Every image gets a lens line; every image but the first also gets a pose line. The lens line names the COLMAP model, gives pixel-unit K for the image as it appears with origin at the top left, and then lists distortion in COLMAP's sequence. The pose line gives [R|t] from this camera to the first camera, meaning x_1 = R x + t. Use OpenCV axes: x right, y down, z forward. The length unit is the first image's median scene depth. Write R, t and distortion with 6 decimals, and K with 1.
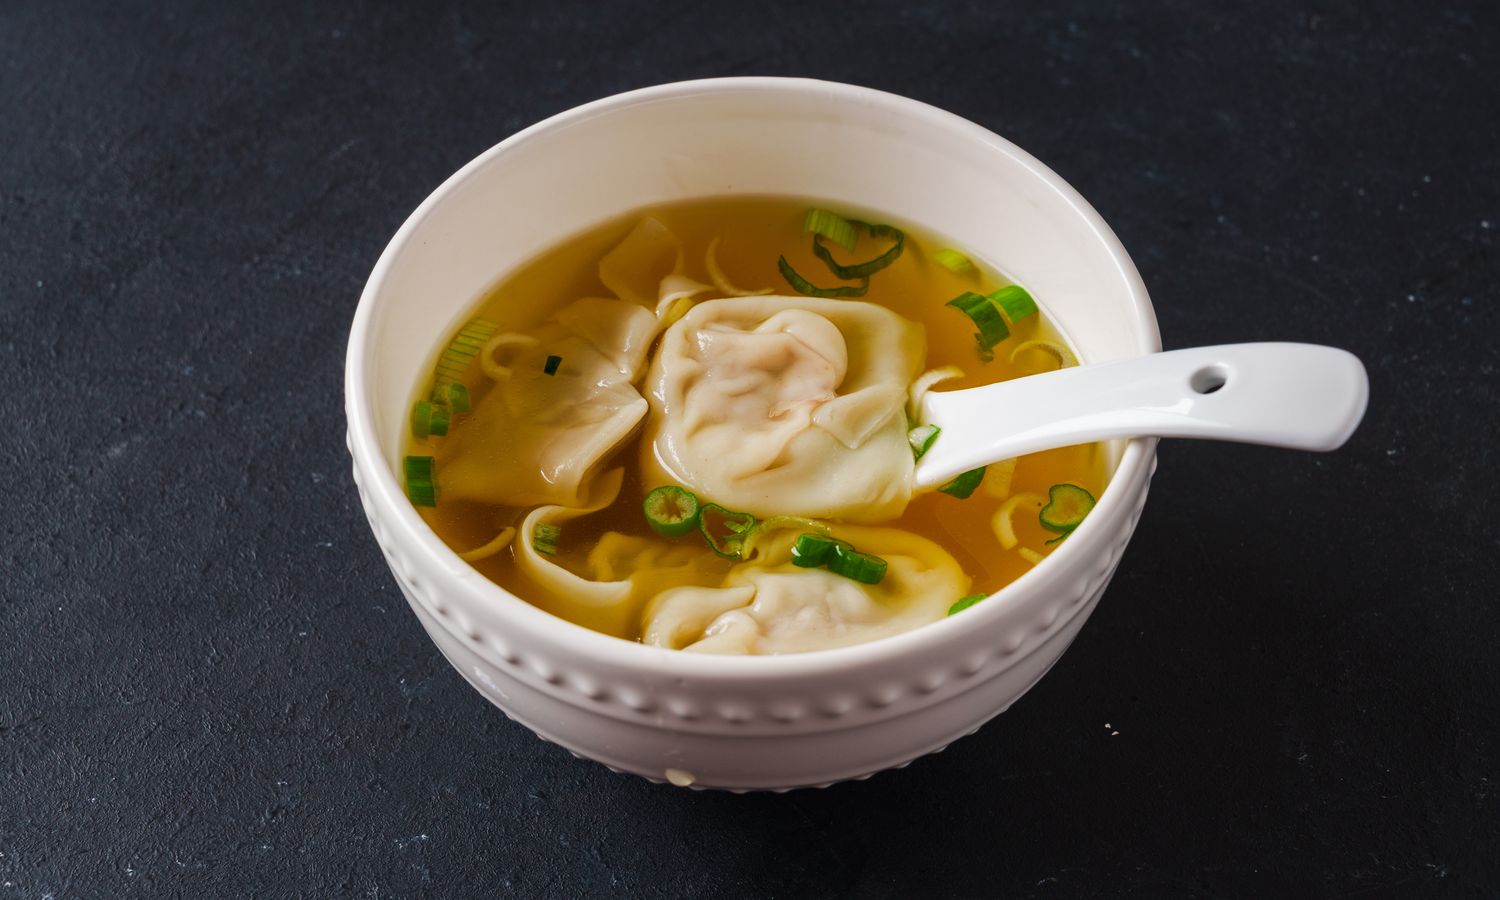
lens RADIAL K [[2994.3, 0, 763.2], [0, 2994.3, 445.7], [0, 0, 1]] dist [0.046473, 0.000000]
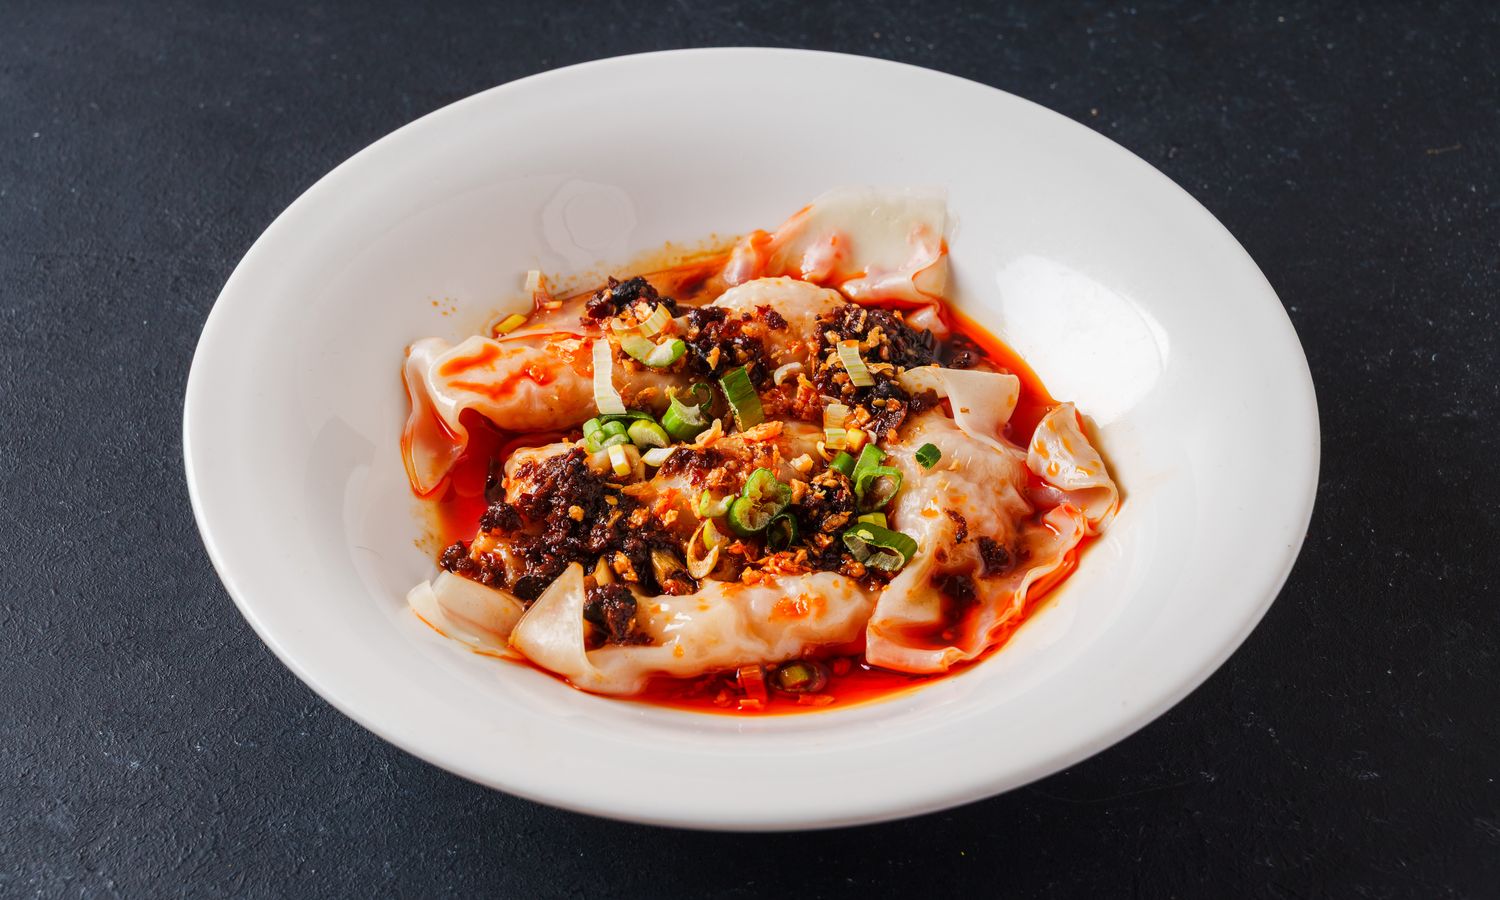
lens RADIAL K [[2994.3, 0, 754.5], [0, 2994.3, 456.6], [0, 0, 1]] dist [0.046473, 0.000000]
pose [[0.999306, 0.028208, -0.024316, 0.047648], [-0.030016, 0.996539, -0.077524, 0.091585], [0.022045, 0.078200, 0.996694, -0.247722]]
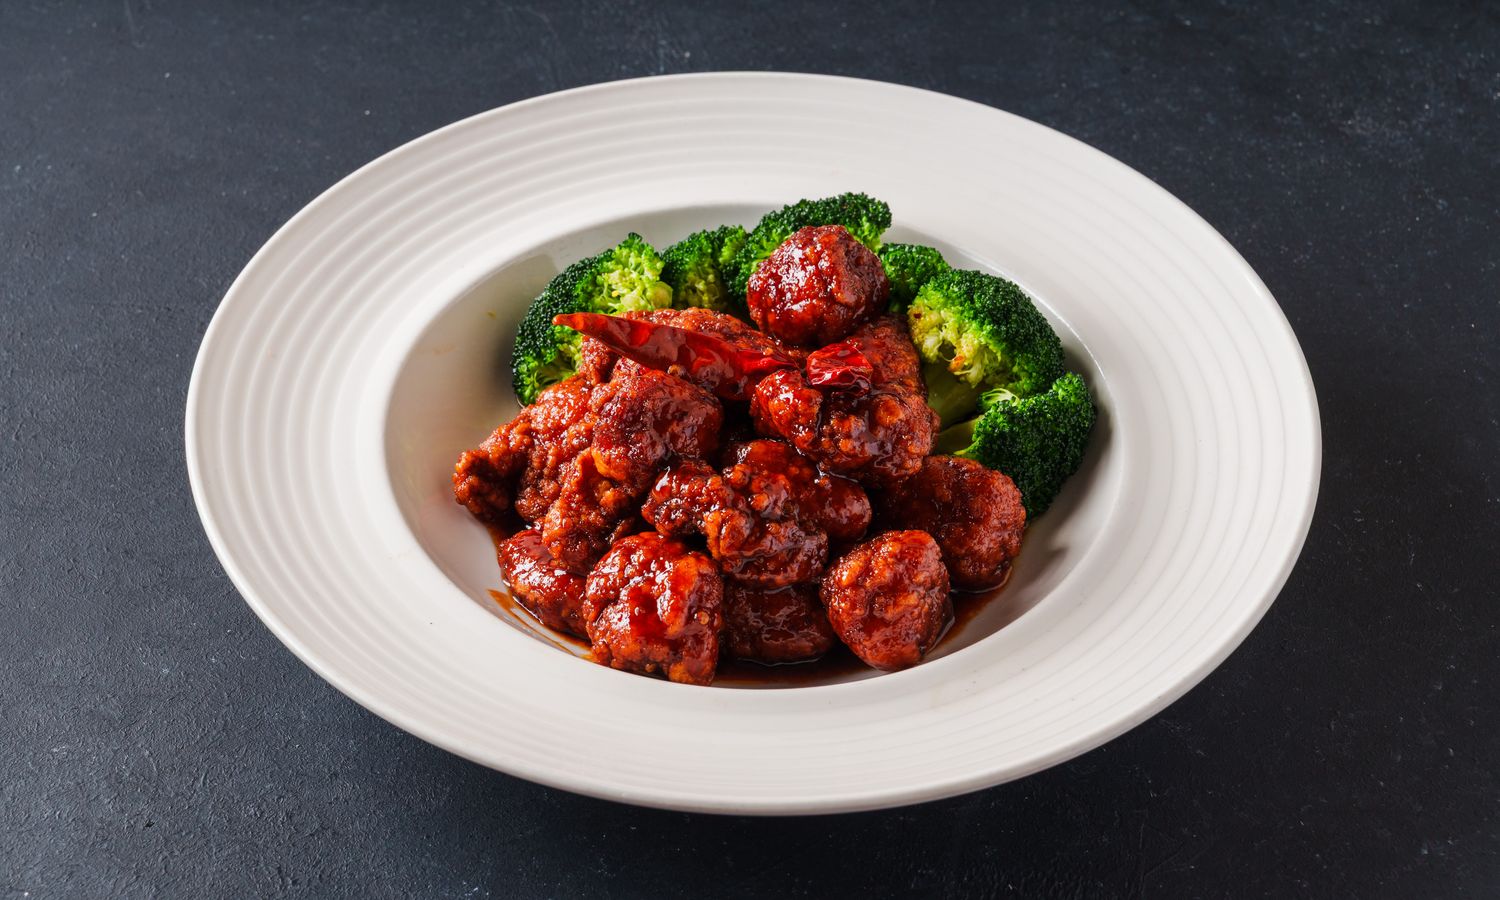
lens RADIAL K [[2994.3, 0, 746.9], [0, 2994.3, 469.4], [0, 0, 1]] dist [0.046473, 0.000000]
pose [[0.998785, 0.038244, -0.031075, 0.122731], [-0.041778, 0.991599, -0.122414, 0.193594], [0.026133, 0.123564, 0.991992, -0.606971]]
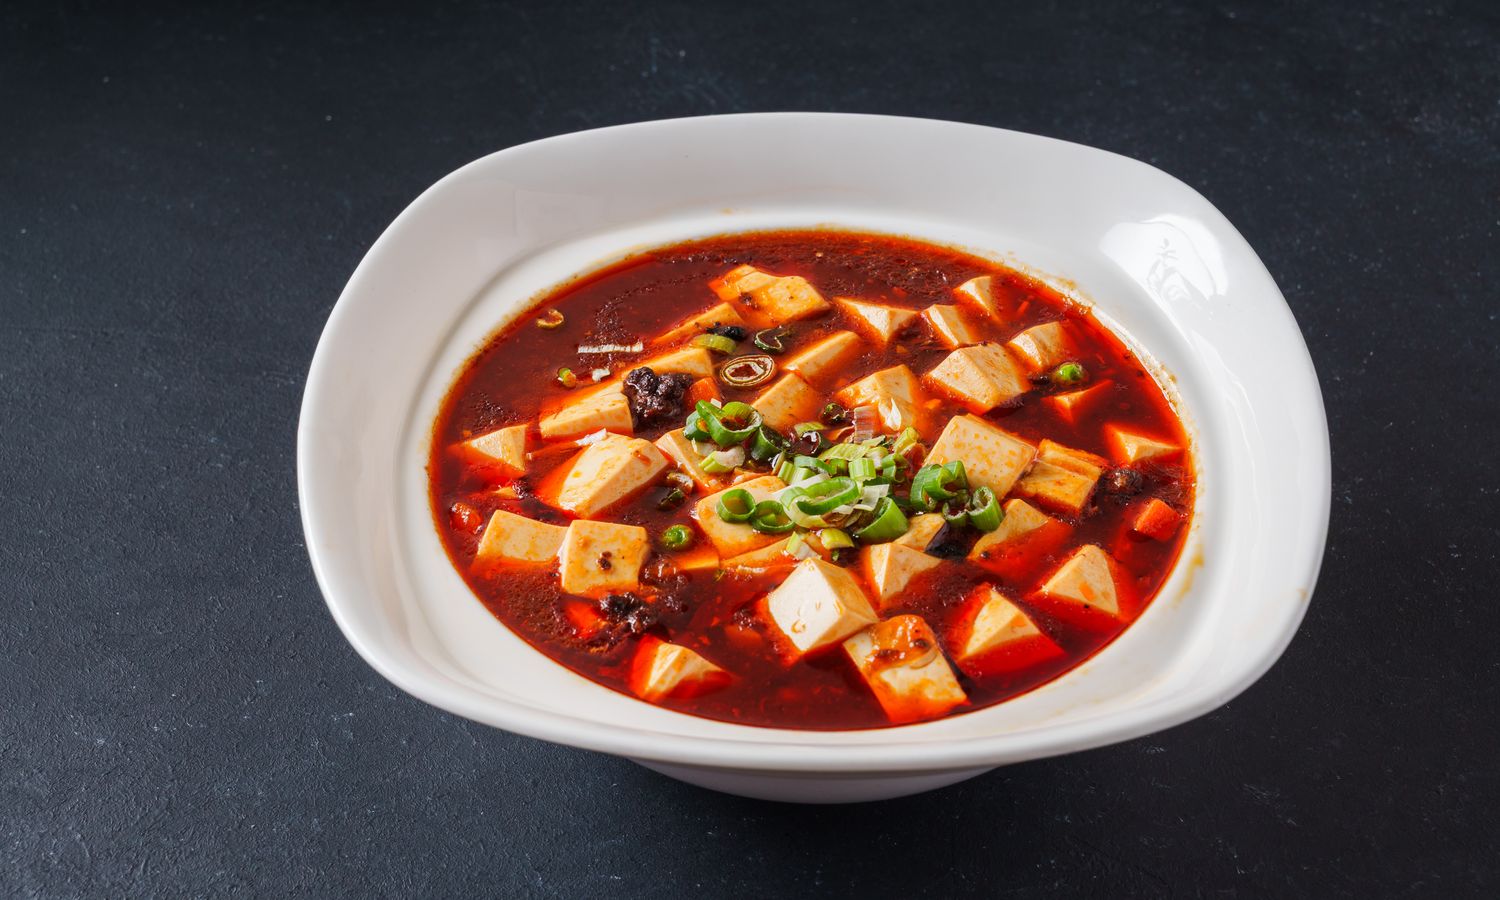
lens RADIAL K [[2994.3, 0, 750.5], [0, 2994.3, 458.2], [0, 0, 1]] dist [0.046473, 0.000000]
pose [[0.999447, 0.027735, -0.018361, 0.094033], [-0.030154, 0.988493, -0.148231, 0.185608], [0.014039, 0.148702, 0.988782, -0.427320]]
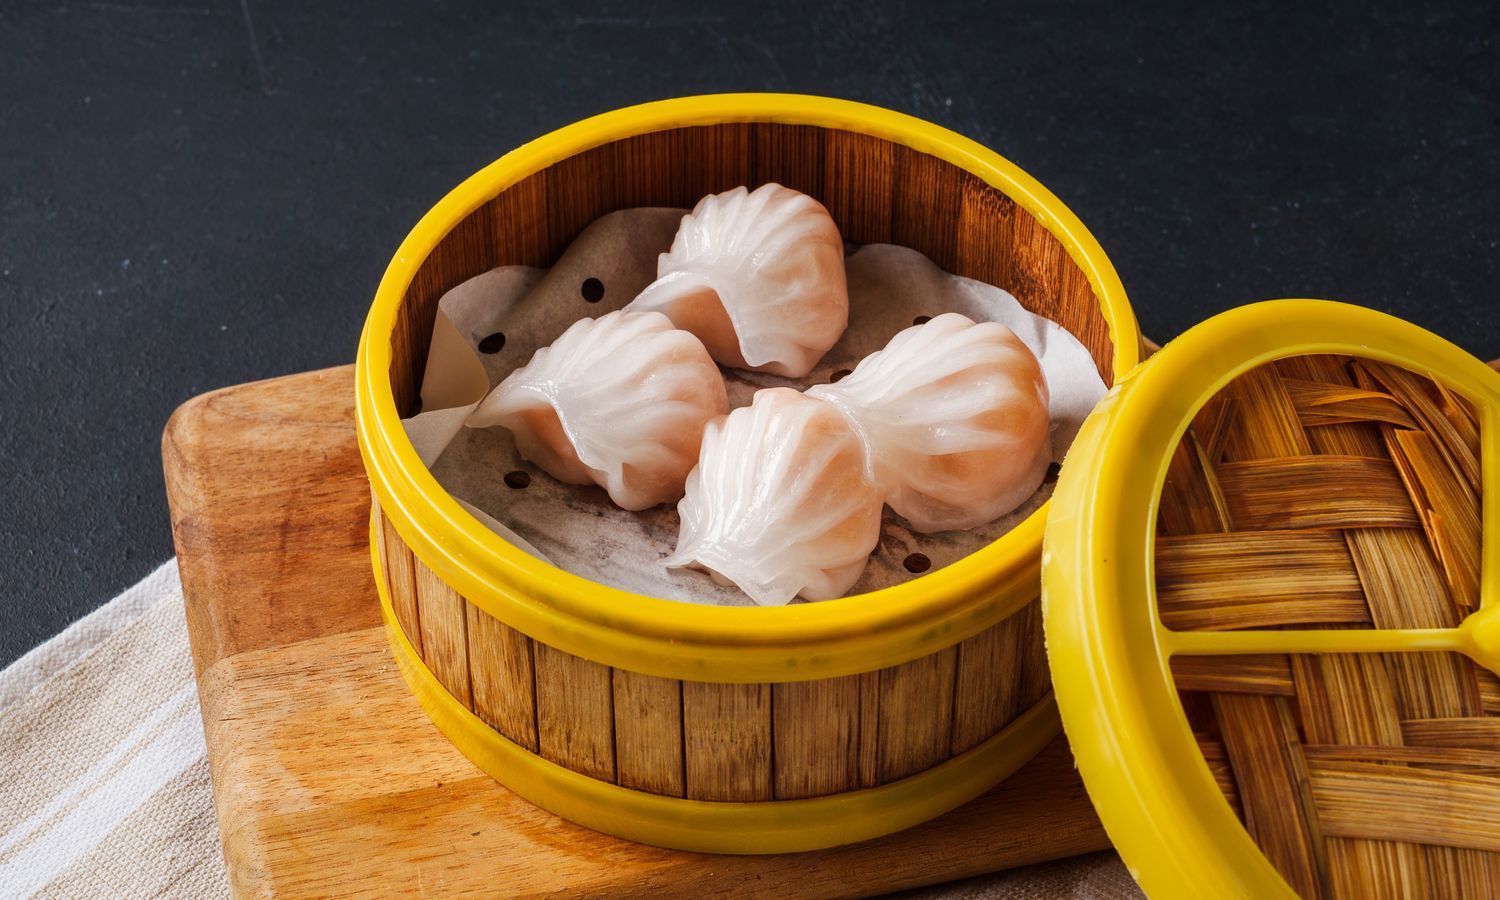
lens RADIAL K [[2994.3, 0, 743.7], [0, 2994.3, 447.0], [0, 0, 1]] dist [0.046473, 0.000000]
pose [[0.998025, 0.039482, -0.048854, -0.002764], [-0.042633, 0.996959, -0.065225, -0.011991], [0.046130, 0.067179, 0.996674, -0.282600]]
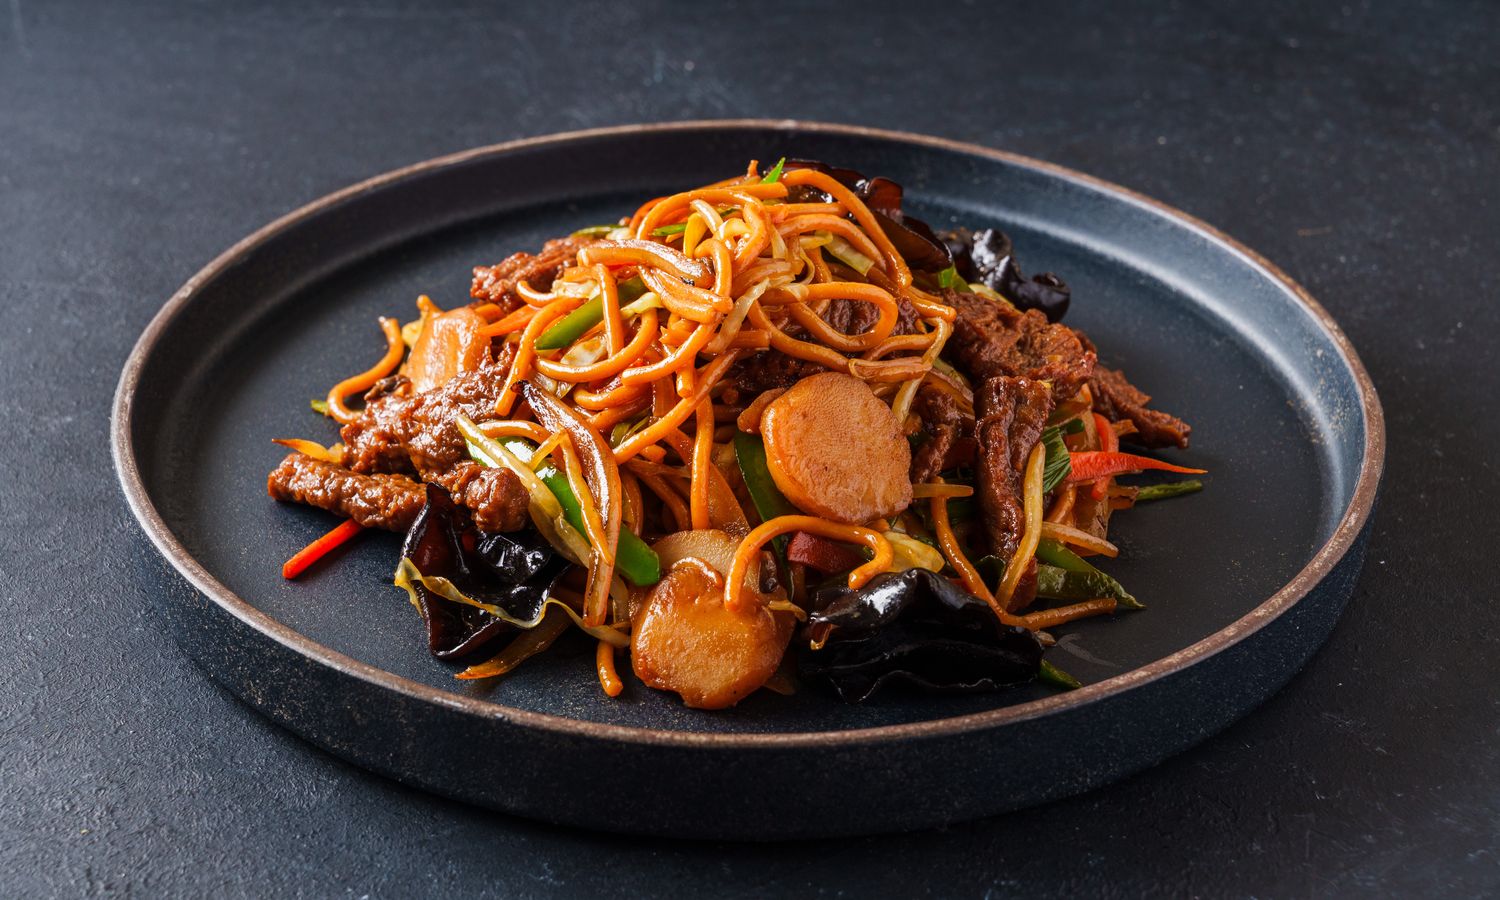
lens RADIAL K [[2994.3, 0, 747.8], [0, 2994.3, 439.6], [0, 0, 1]] dist [0.046473, 0.000000]
pose [[0.998271, 0.039557, -0.043484, 0.122603], [-0.051320, 0.947202, -0.316502, 0.376660], [0.028669, 0.318187, 0.947595, -0.192832]]
